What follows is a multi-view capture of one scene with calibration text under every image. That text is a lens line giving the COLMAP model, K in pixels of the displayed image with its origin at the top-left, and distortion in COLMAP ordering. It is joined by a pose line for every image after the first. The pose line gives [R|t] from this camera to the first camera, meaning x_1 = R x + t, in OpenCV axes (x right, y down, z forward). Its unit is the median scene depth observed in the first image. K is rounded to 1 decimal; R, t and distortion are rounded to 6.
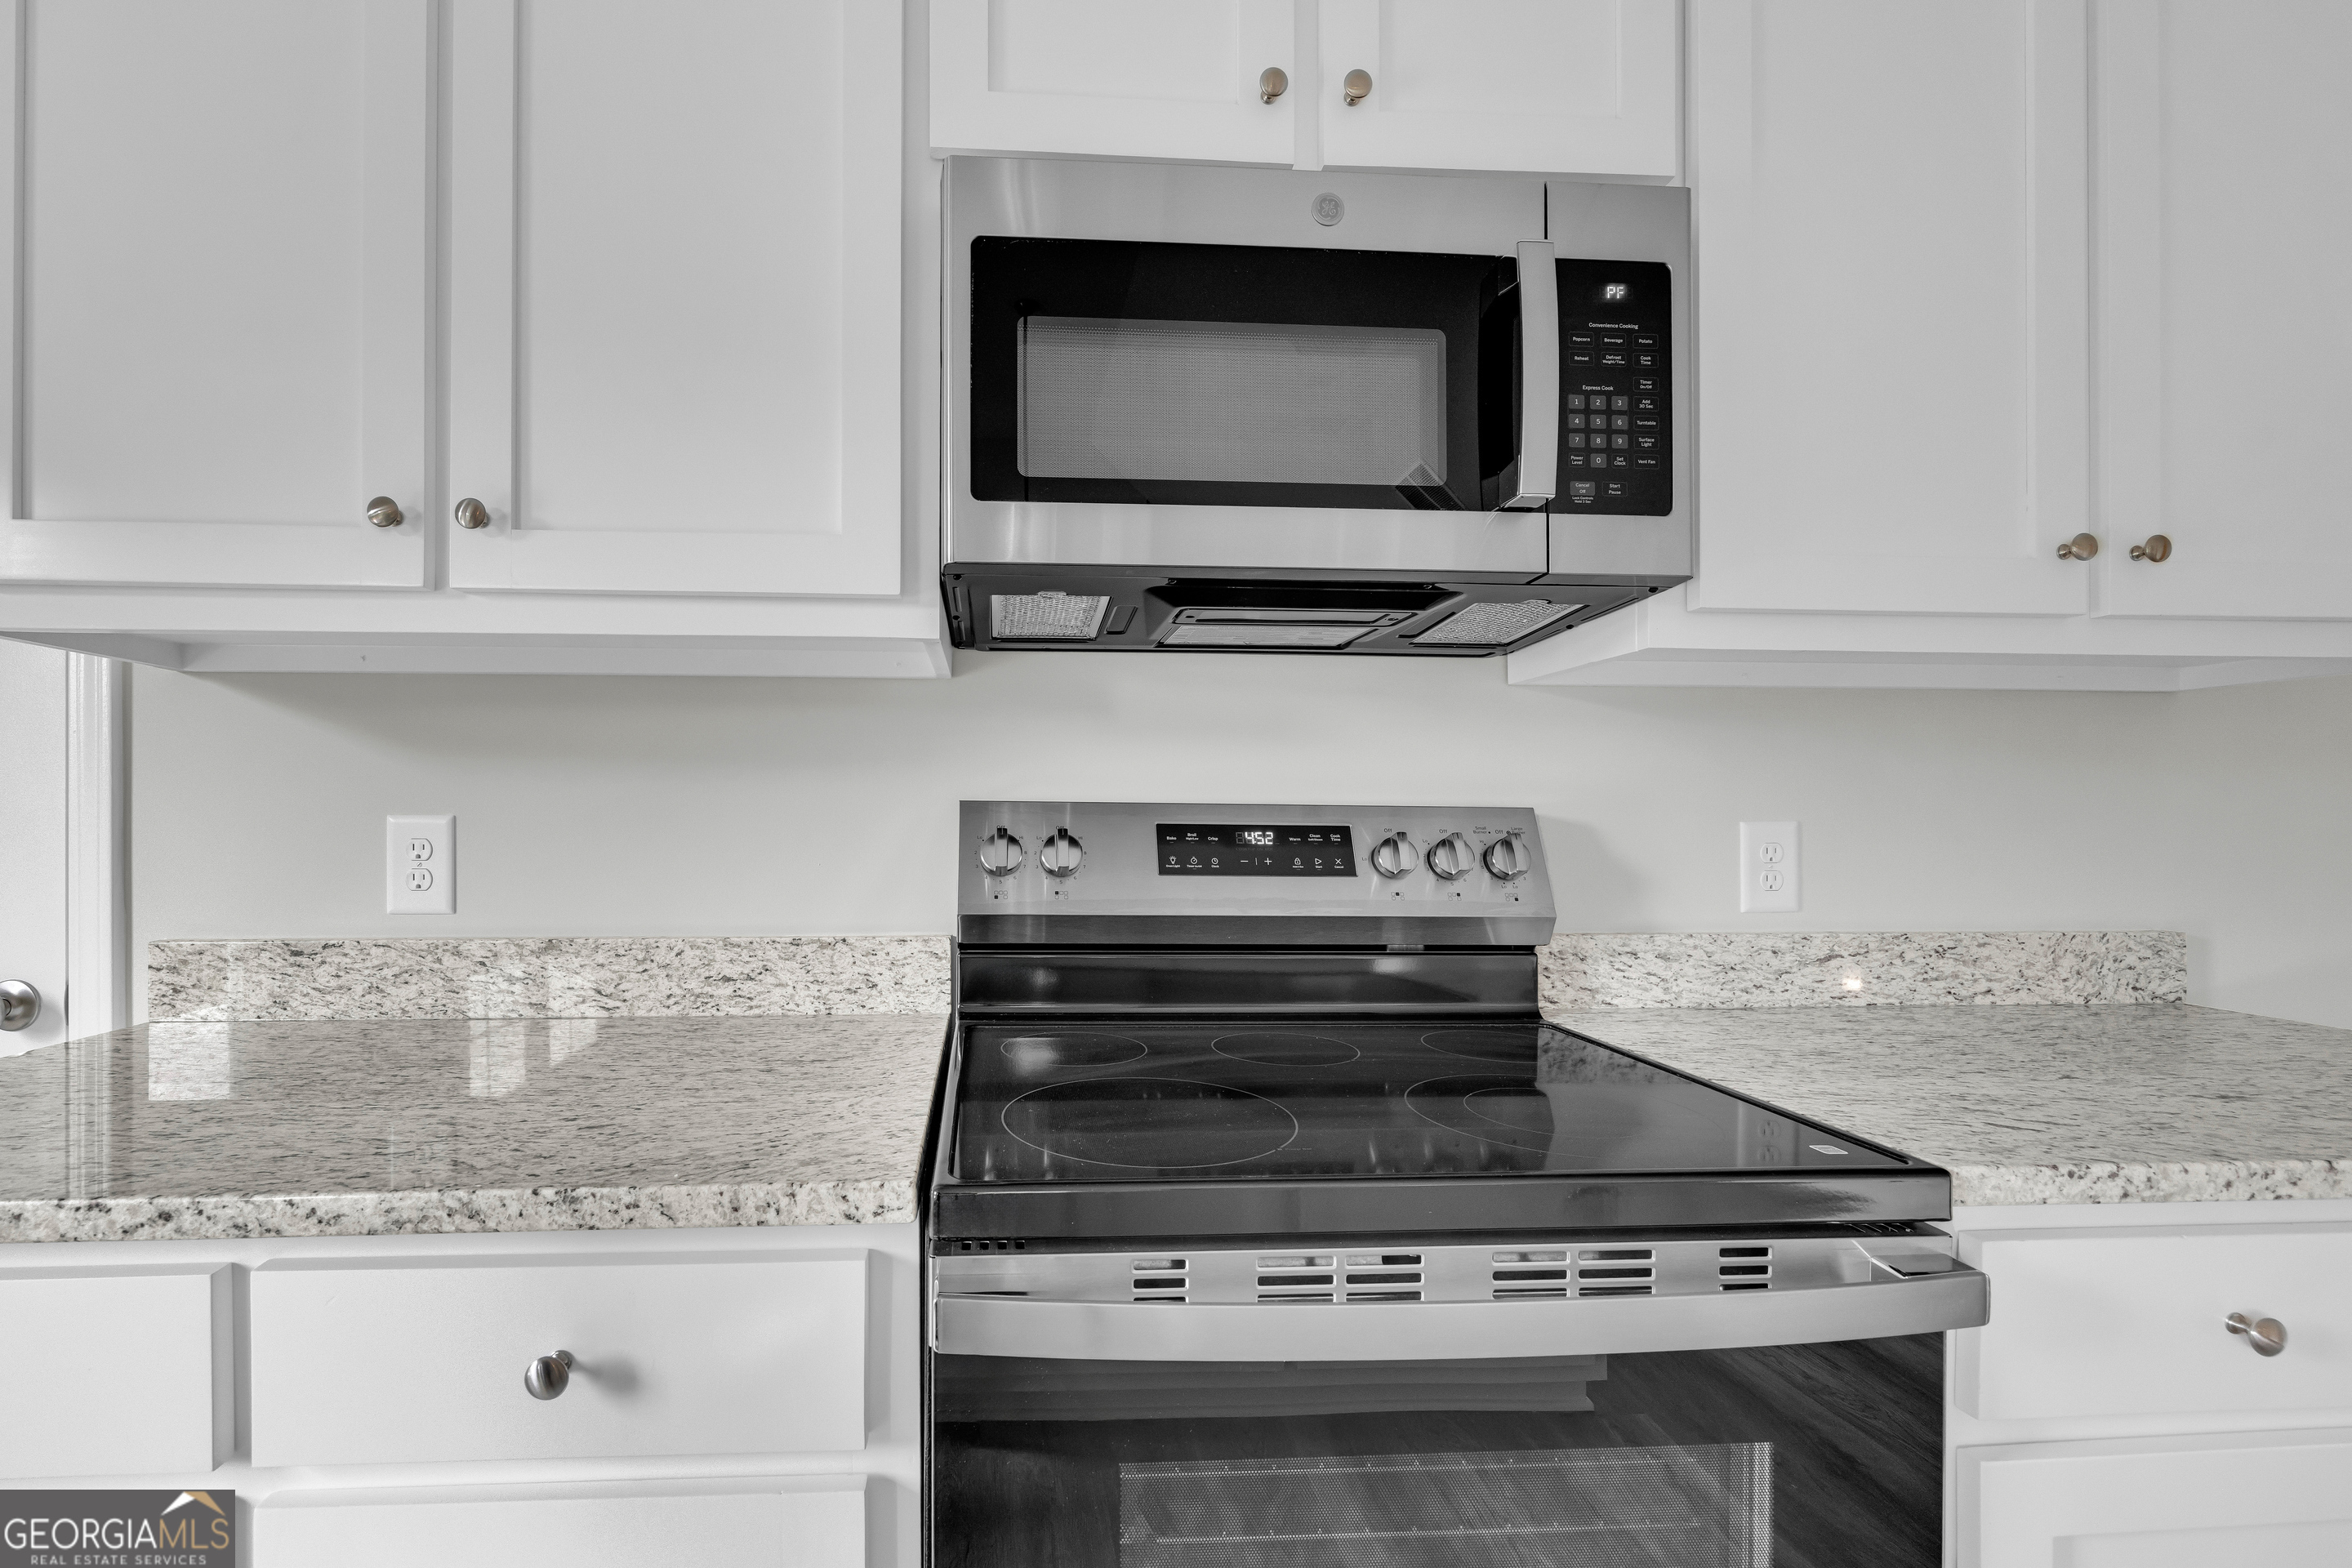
lens RADIAL K [[1032.7, 0, 1044.8], [0, 1032.7, 819.8], [0, 0, 1]] dist [-0.000734, 0.000664]
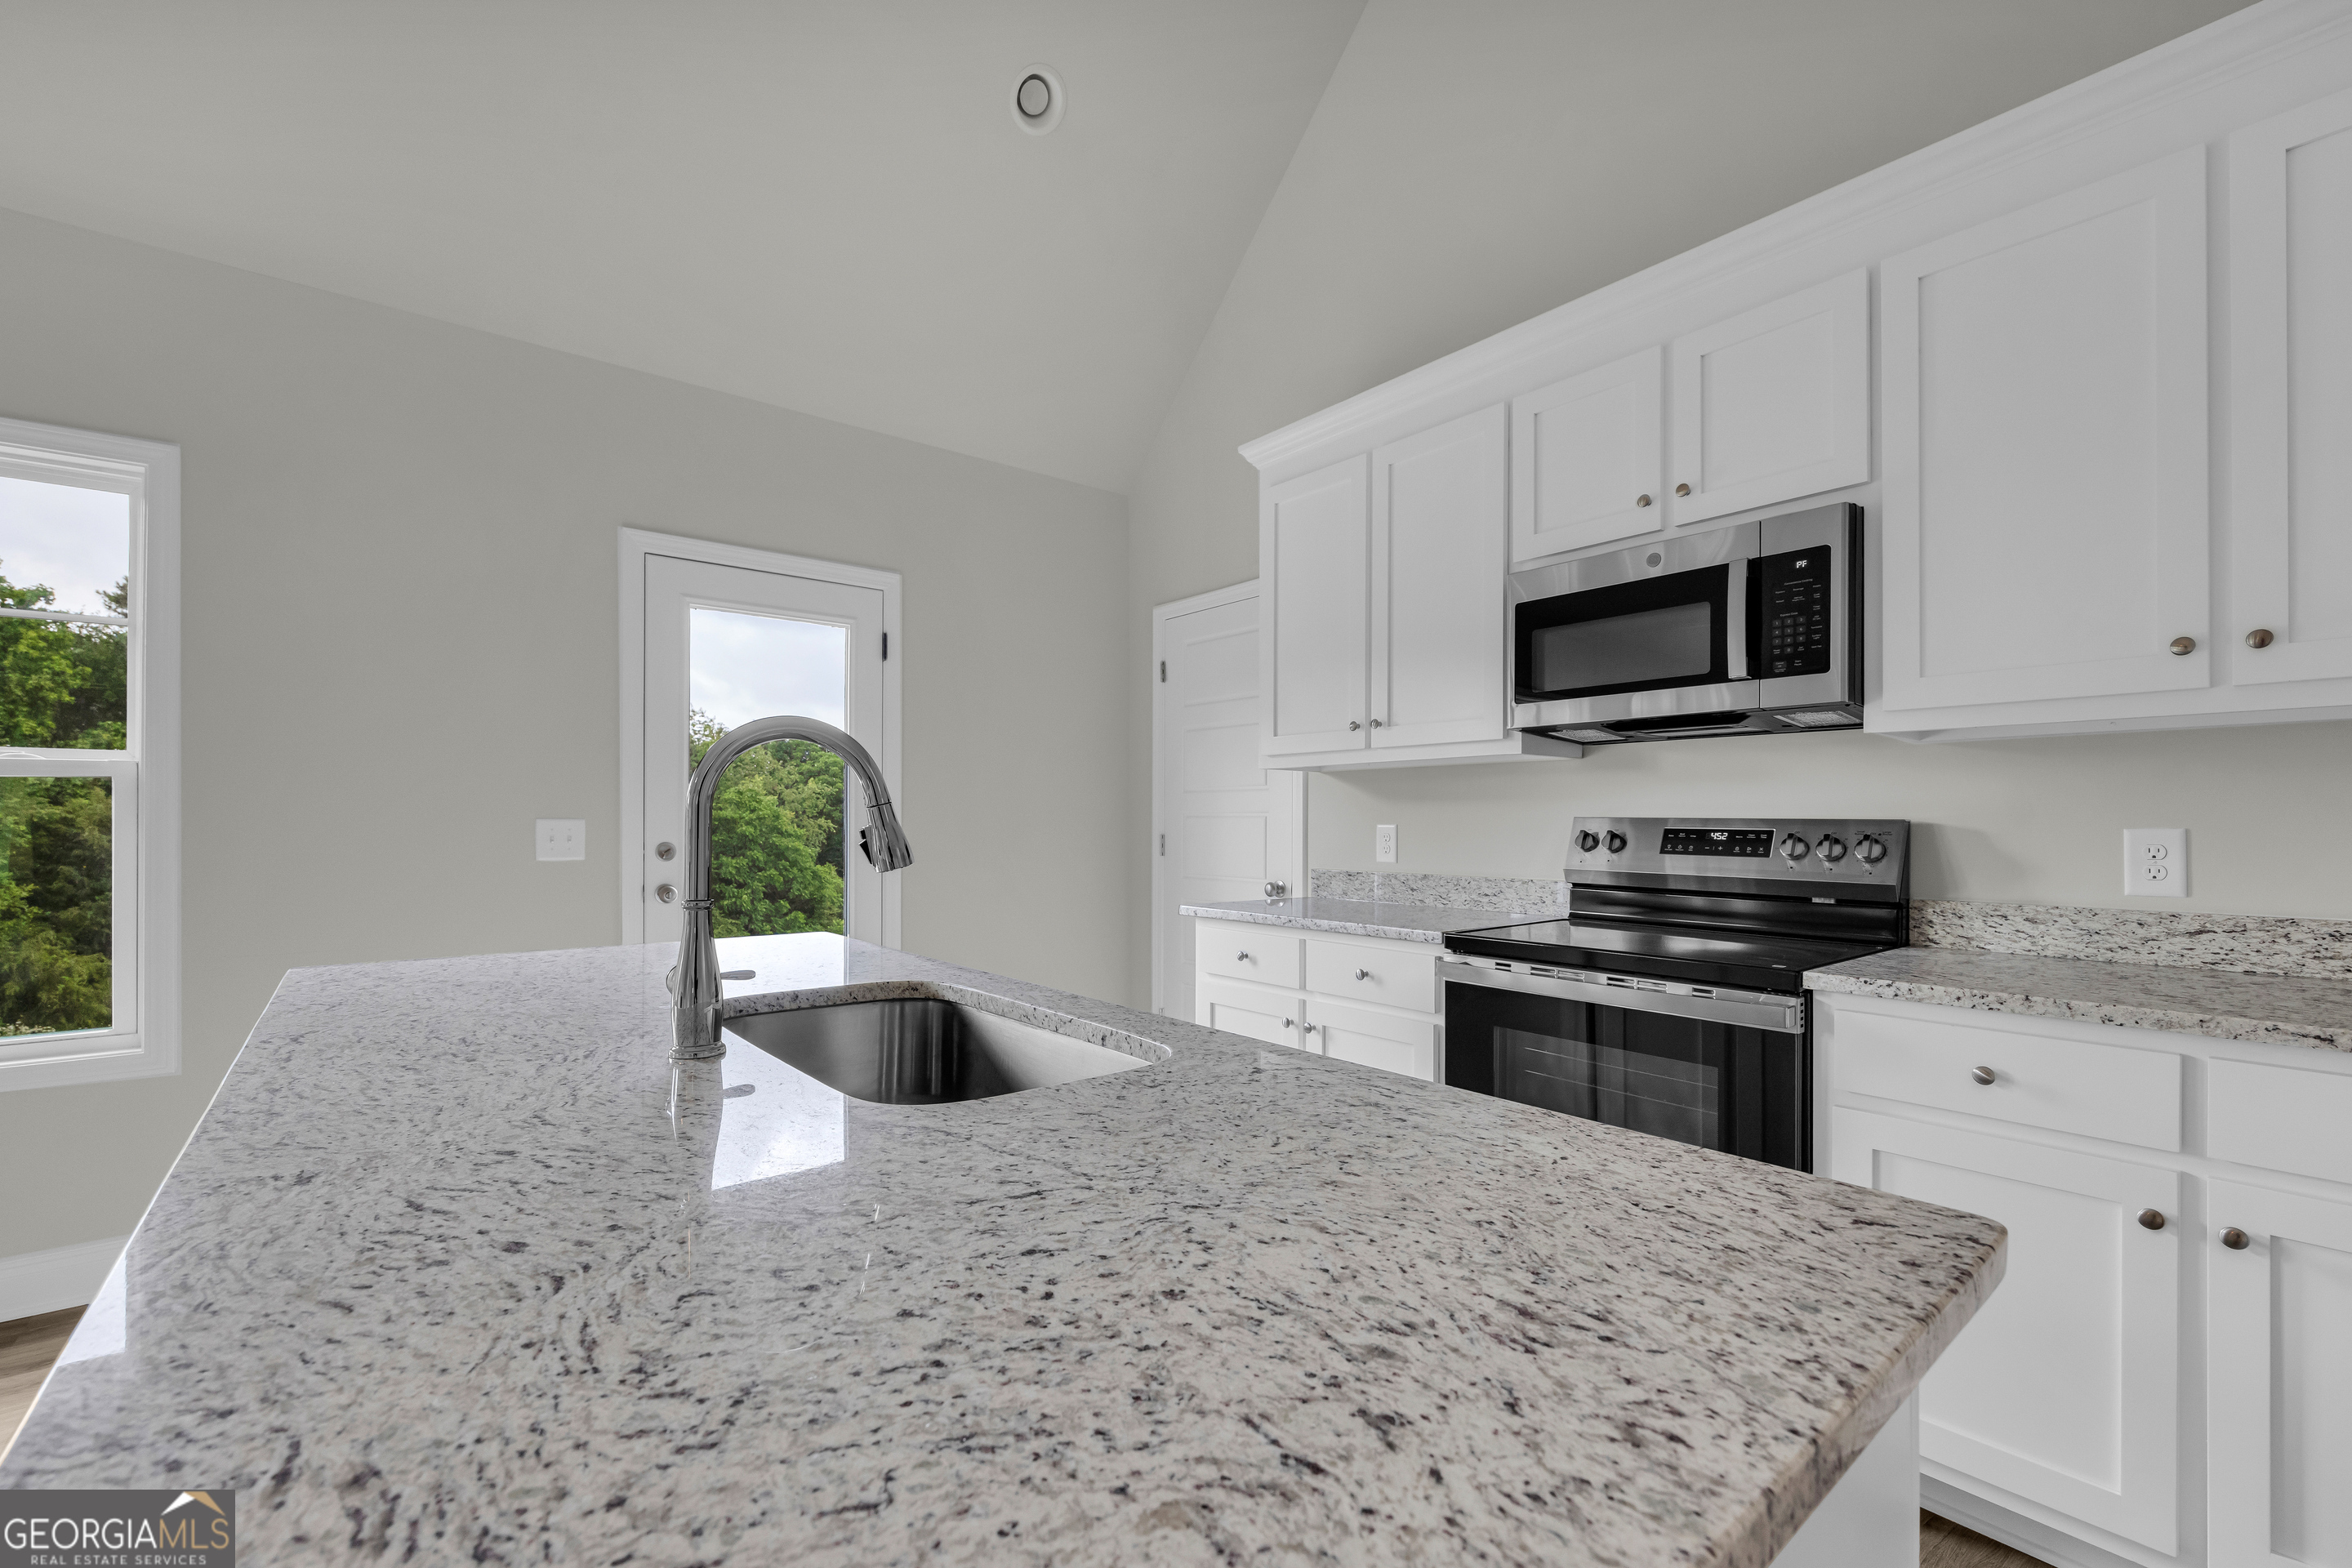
lens RADIAL K [[983.1, 0, 1187.8], [0, 983.1, 818.6], [0, 0, 1]] dist [-0.004506, 0.001217]
pose [[0.593063, -0.004736, -0.805142, 1.098361], [-0.007756, 0.999903, -0.011595, 0.013851], [0.805119, 0.013122, 0.592968, -0.871339]]
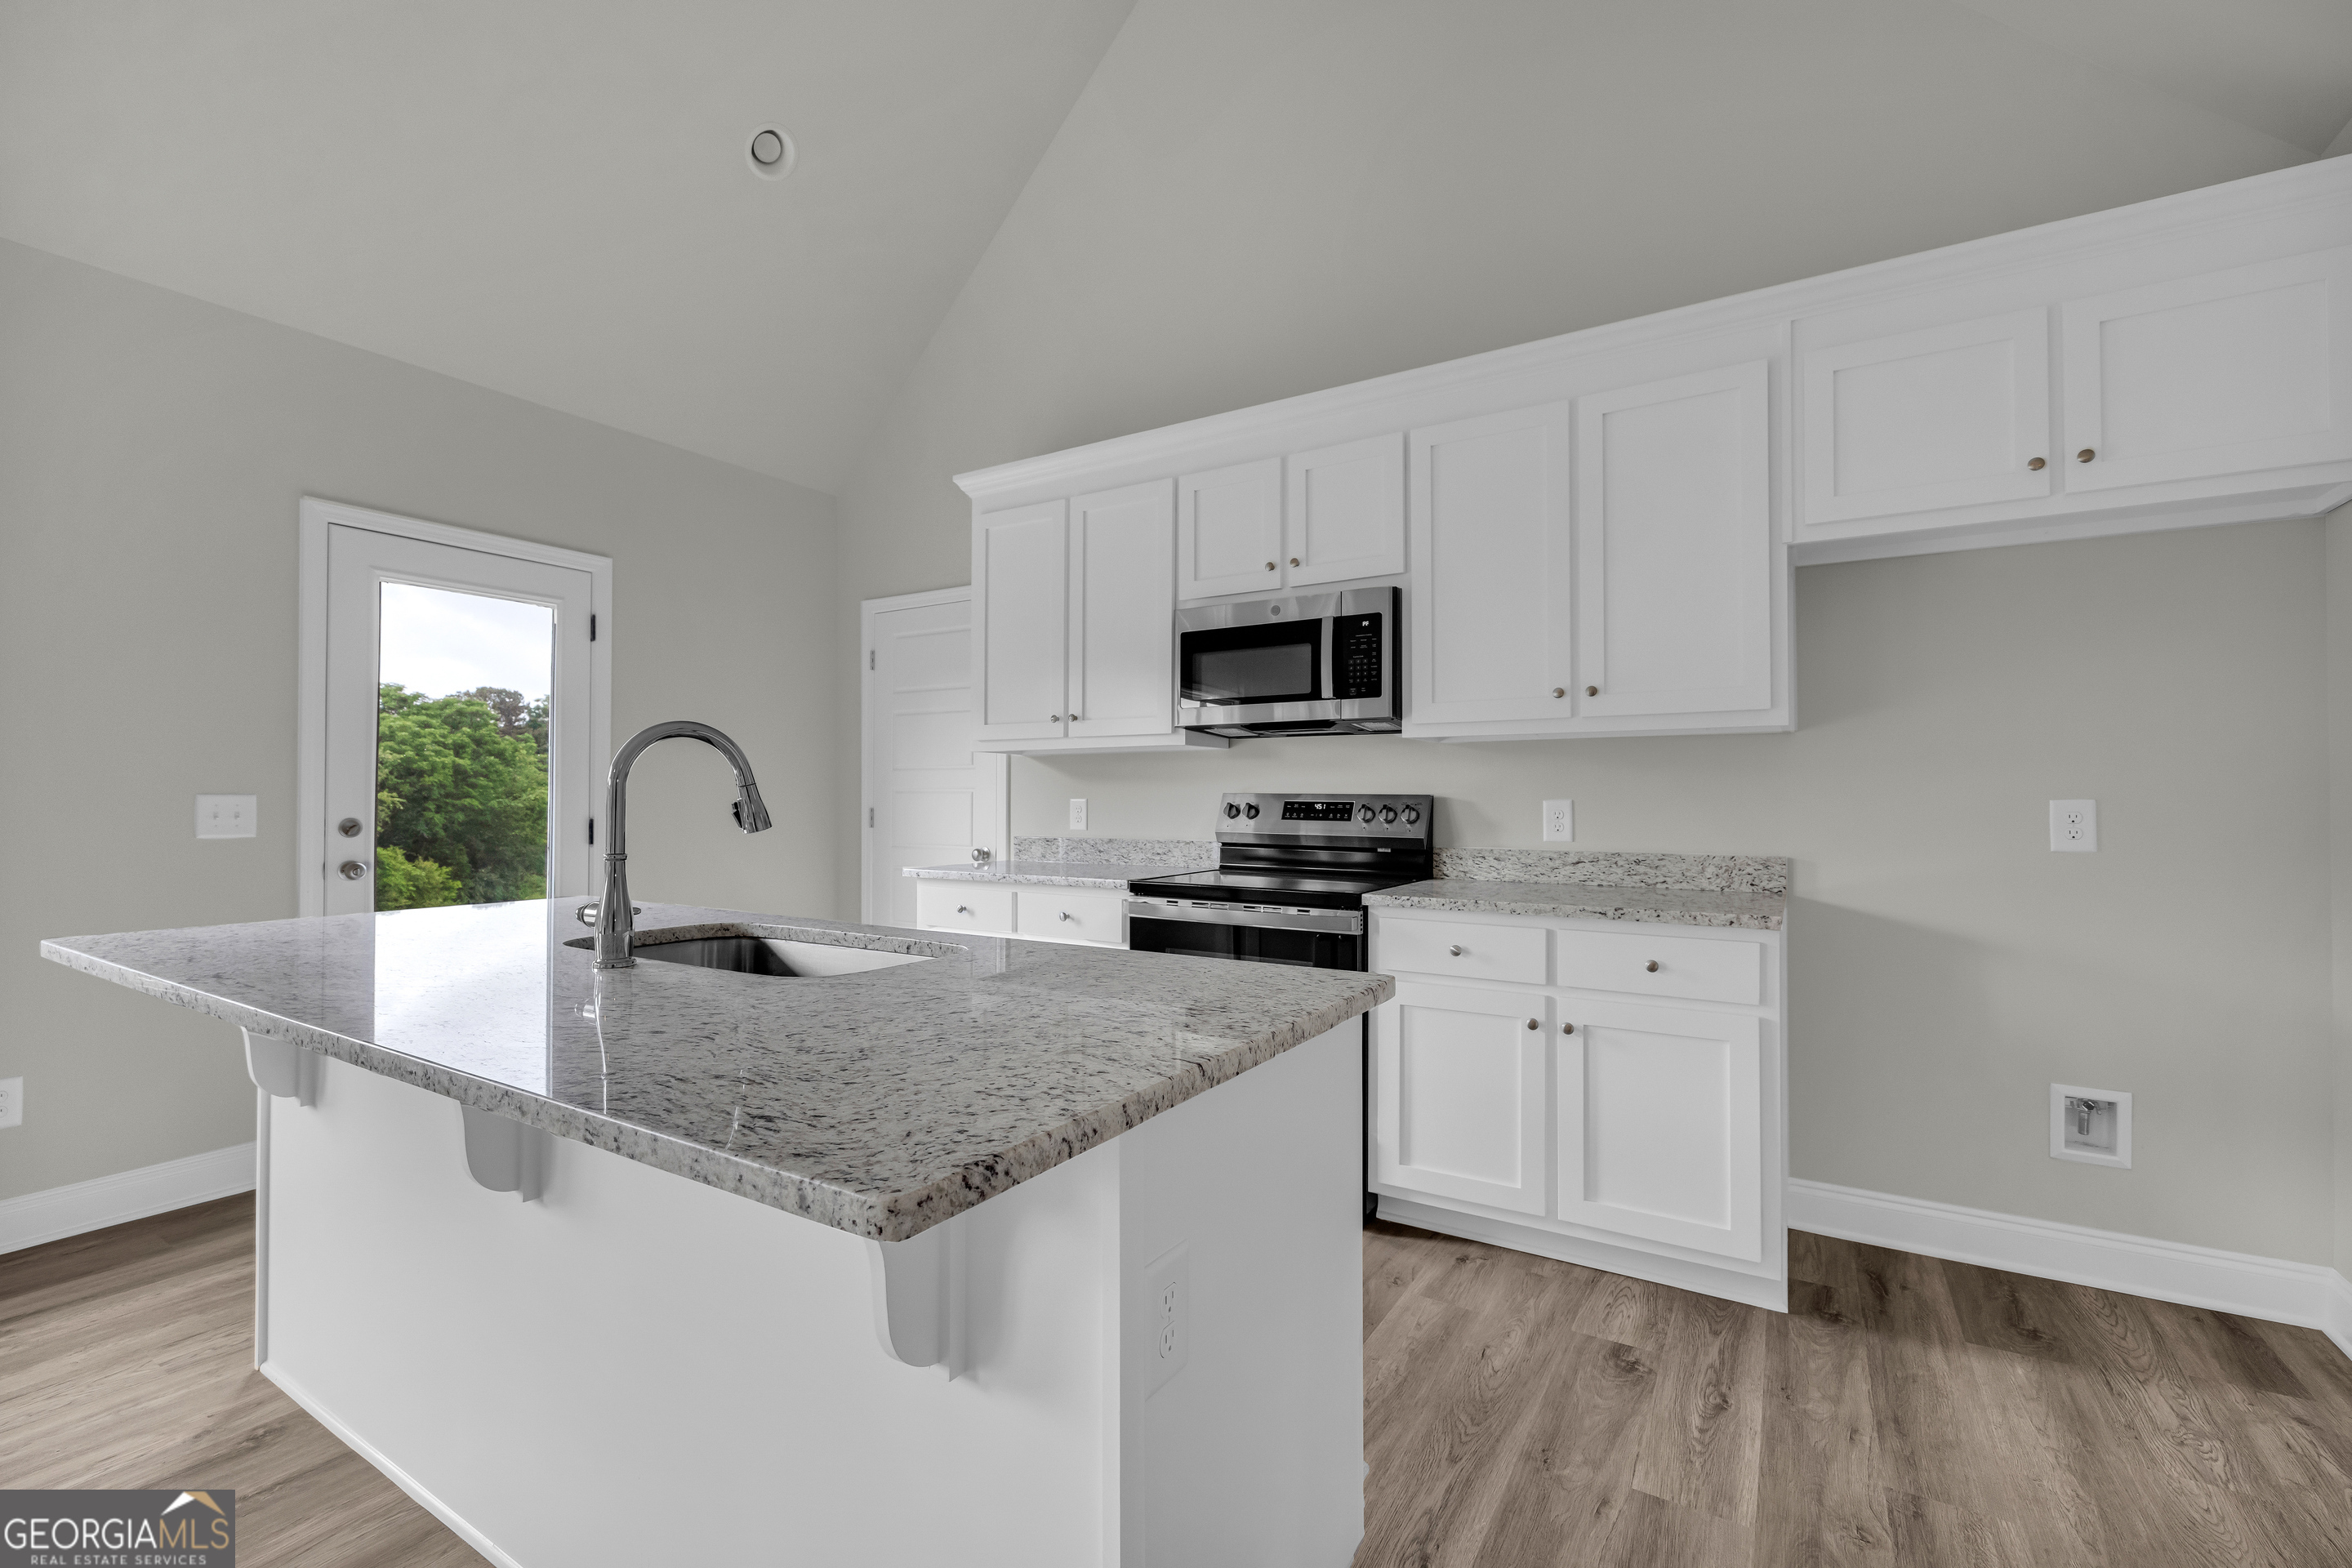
lens RADIAL K [[983.1, 0, 1160.9], [0, 983.1, 787.1], [0, 0, 1]] dist [-0.004506, 0.001217]
pose [[0.814555, -0.008690, -0.580021, 1.366425], [-0.002596, 0.999823, -0.018626, 0.015760], [0.580081, 0.016678, 0.814388, -1.321830]]
